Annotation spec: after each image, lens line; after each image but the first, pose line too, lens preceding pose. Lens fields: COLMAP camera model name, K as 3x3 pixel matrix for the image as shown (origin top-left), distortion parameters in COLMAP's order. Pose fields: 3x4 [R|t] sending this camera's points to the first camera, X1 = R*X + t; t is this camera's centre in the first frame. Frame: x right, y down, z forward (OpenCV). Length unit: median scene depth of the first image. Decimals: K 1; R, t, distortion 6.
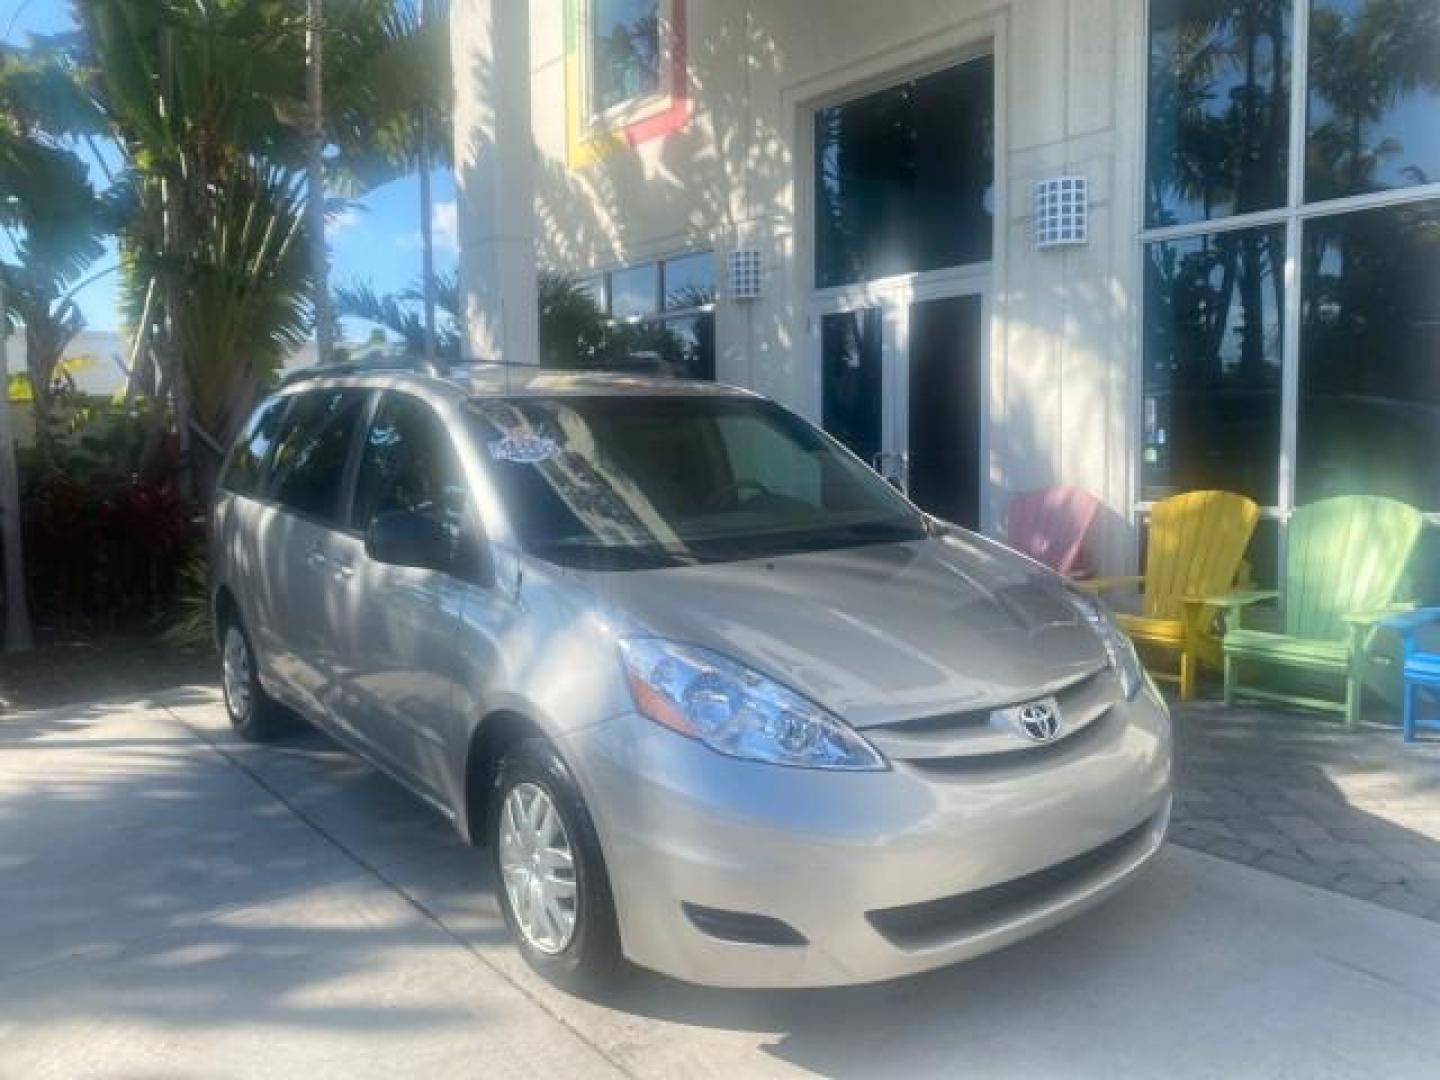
lens RADIAL K [[1097.6, 0, 712.3], [0, 1097.6, 548.6], [0, 0, 1]] dist [0.018845, -0.016185]
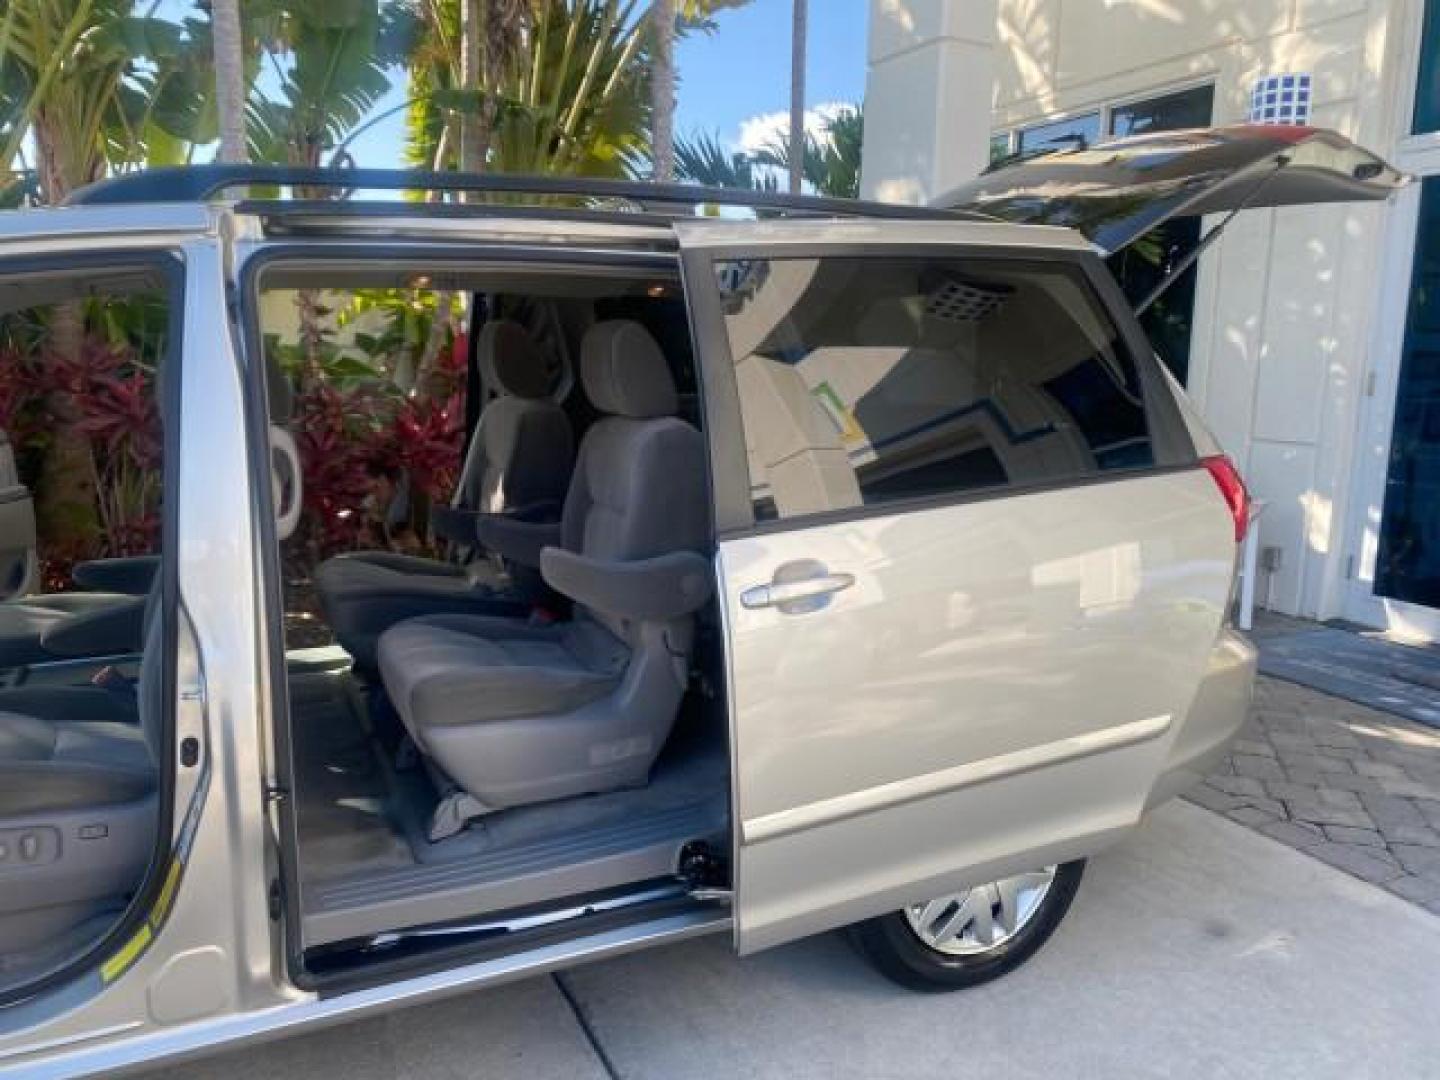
lens RADIAL K [[1097.6, 0, 719.1], [0, 1097.6, 536.6], [0, 0, 1]] dist [0.018845, -0.016185]
pose [[0.973656, 0.072512, -0.216185, -0.140536], [-0.058994, 0.995916, 0.068348, -0.026791], [0.220258, -0.053794, 0.973957, 0.289296]]
